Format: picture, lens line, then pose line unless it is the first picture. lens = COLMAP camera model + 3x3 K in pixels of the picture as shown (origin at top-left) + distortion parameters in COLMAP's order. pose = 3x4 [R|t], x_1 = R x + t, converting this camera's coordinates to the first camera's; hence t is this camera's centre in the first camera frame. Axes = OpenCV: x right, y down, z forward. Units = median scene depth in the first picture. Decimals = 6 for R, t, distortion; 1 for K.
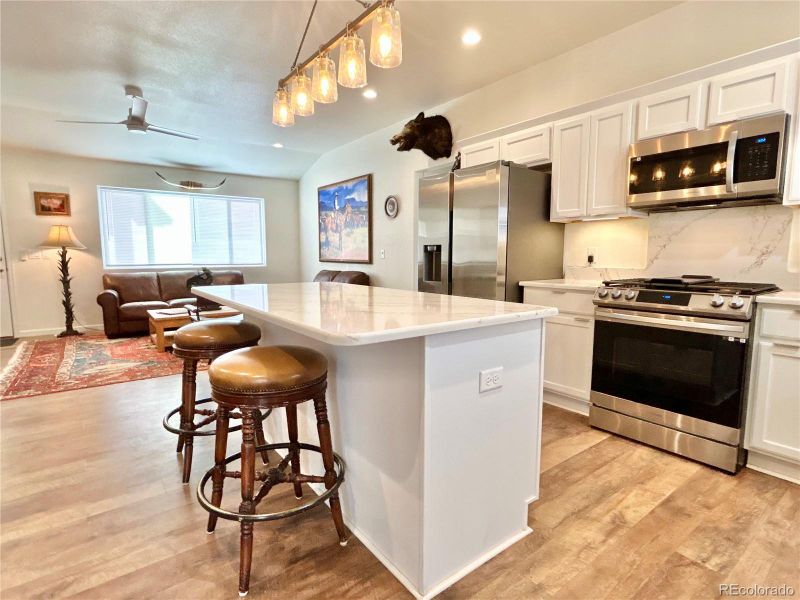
lens RADIAL K [[413.0, 0, 398.7], [0, 413.0, 299.7], [0, 0, 1]] dist [-0.010496, 0.008102]
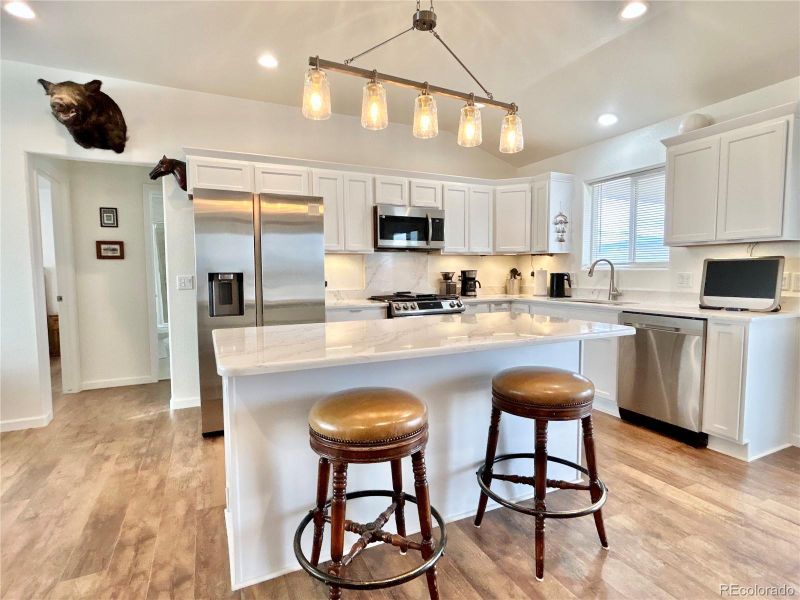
lens RADIAL K [[413.0, 0, 402.3], [0, 413.0, 297.6], [0, 0, 1]] dist [-0.010496, 0.008102]
pose [[0.200018, -0.064435, 0.977671, -0.949478], [0.114855, 0.992498, 0.041914, -0.110564], [-0.973037, 0.103907, 0.205919, 0.699944]]
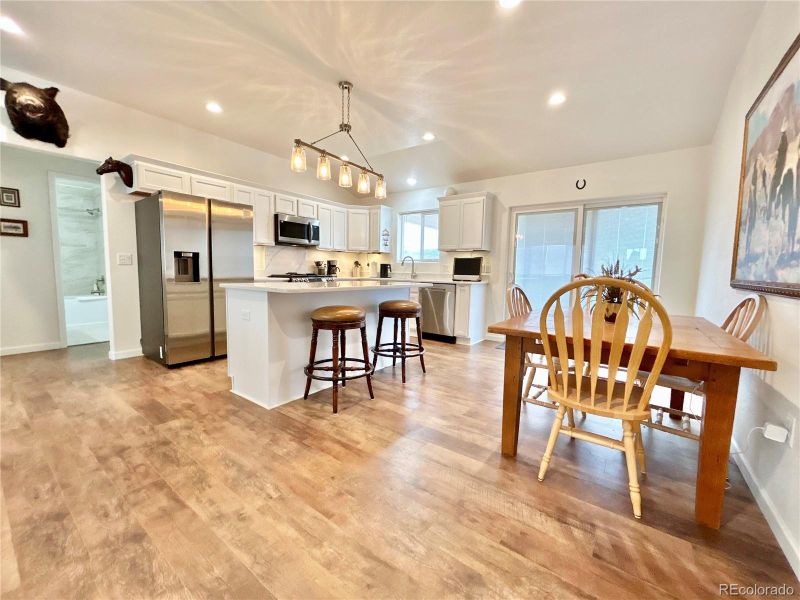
lens RADIAL K [[322.2, 0, 401.7], [0, 322.2, 299.2], [0, 0, 1]] dist [-0.002227, 0.000851]
pose [[-0.289522, -0.092056, 0.952734, -1.431885], [0.083639, 0.989124, 0.120989, -0.083220], [-0.953510, 0.114715, -0.278674, 0.980230]]
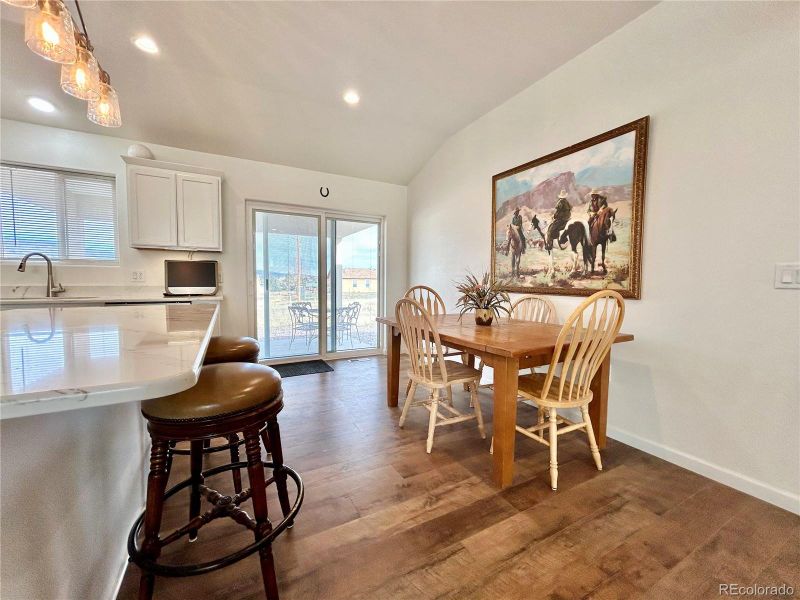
lens RADIAL K [[322.2, 0, 399.5], [0, 322.2, 298.0], [0, 0, 1]] dist [-0.002227, 0.000851]
pose [[-0.988401, -0.016032, 0.151017, -0.688332], [0.008878, 0.986611, 0.162849, -0.120840], [-0.151606, 0.162301, -0.975025, 1.209455]]
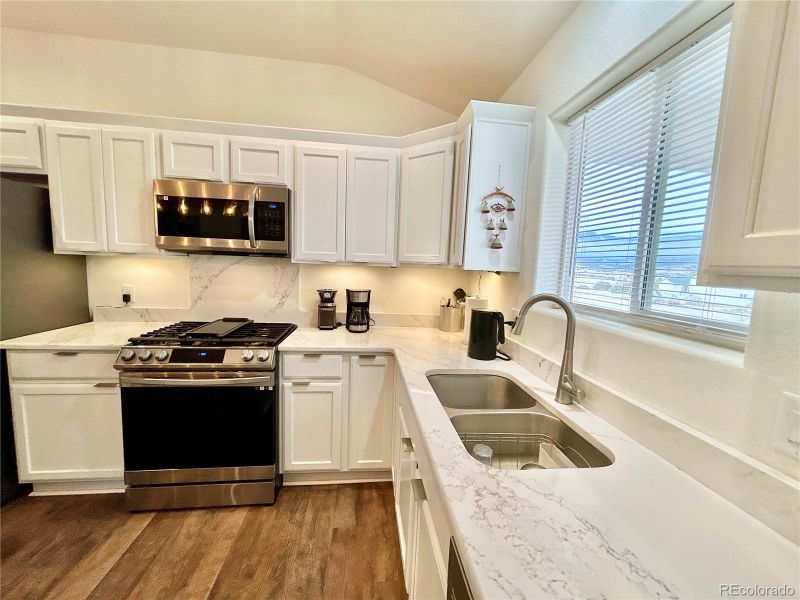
lens RADIAL K [[322.2, 0, 400.9], [0, 322.2, 299.1], [0, 0, 1]] dist [-0.002227, 0.000851]
pose [[0.503434, -0.070620, 0.861143, 0.230237], [0.054558, 0.997264, 0.049887, -0.133427], [-0.862310, 0.021868, 0.505909, 0.206431]]
